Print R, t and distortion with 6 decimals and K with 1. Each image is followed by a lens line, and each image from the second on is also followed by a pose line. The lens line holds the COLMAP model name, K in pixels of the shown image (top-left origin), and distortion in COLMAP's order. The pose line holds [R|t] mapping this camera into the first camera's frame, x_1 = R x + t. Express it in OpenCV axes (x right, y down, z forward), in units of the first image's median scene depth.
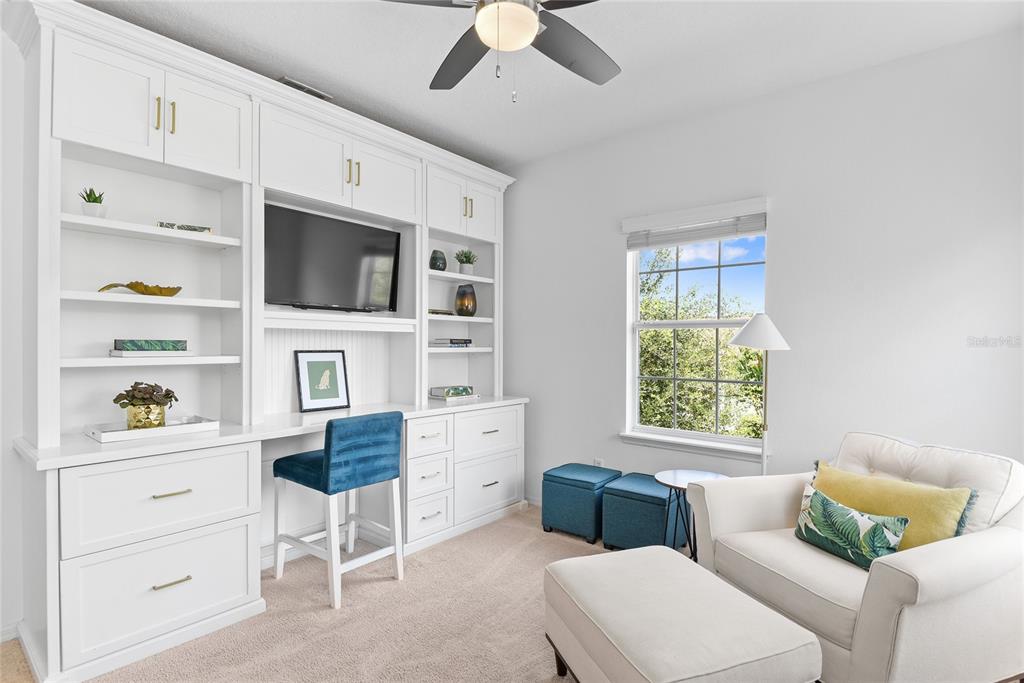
lens RADIAL K [[519.5, 0, 511.7], [0, 519.5, 341.9], [0, 0, 1]] dist [-0.021116, -0.000856]
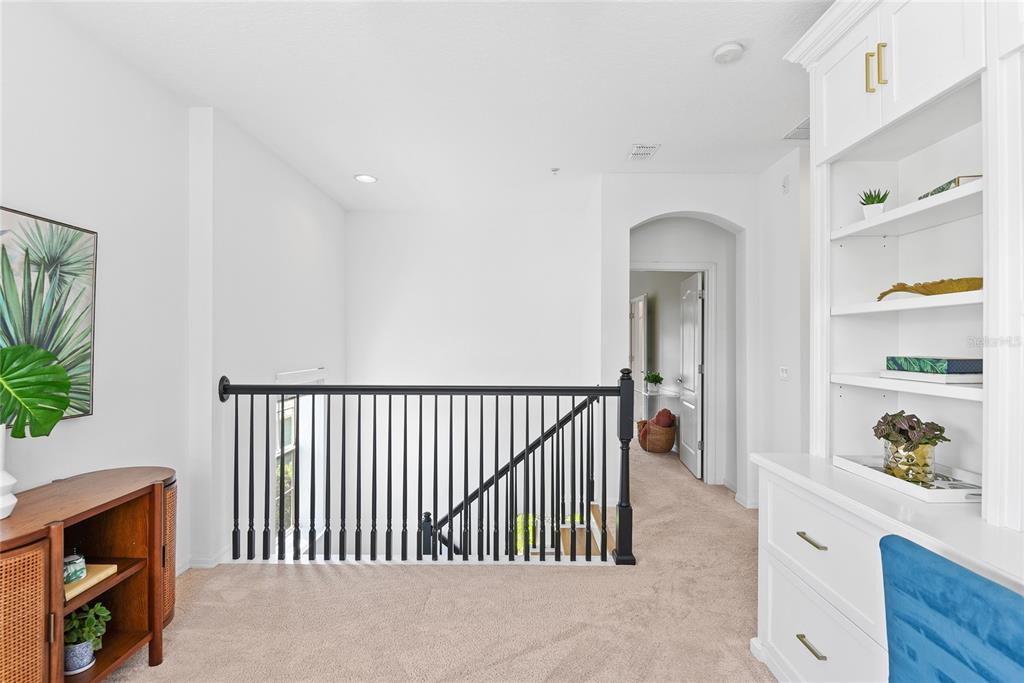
lens RADIAL K [[499.4, 0, 511.5], [0, 499.4, 342.3], [0, 0, 1]] dist [-0.003484, -0.000293]
pose [[-0.771902, -0.006759, -0.635706, 0.212248], [-0.004753, 0.999977, -0.004861, -0.019385], [0.635724, -0.000730, -0.771916, 1.178533]]
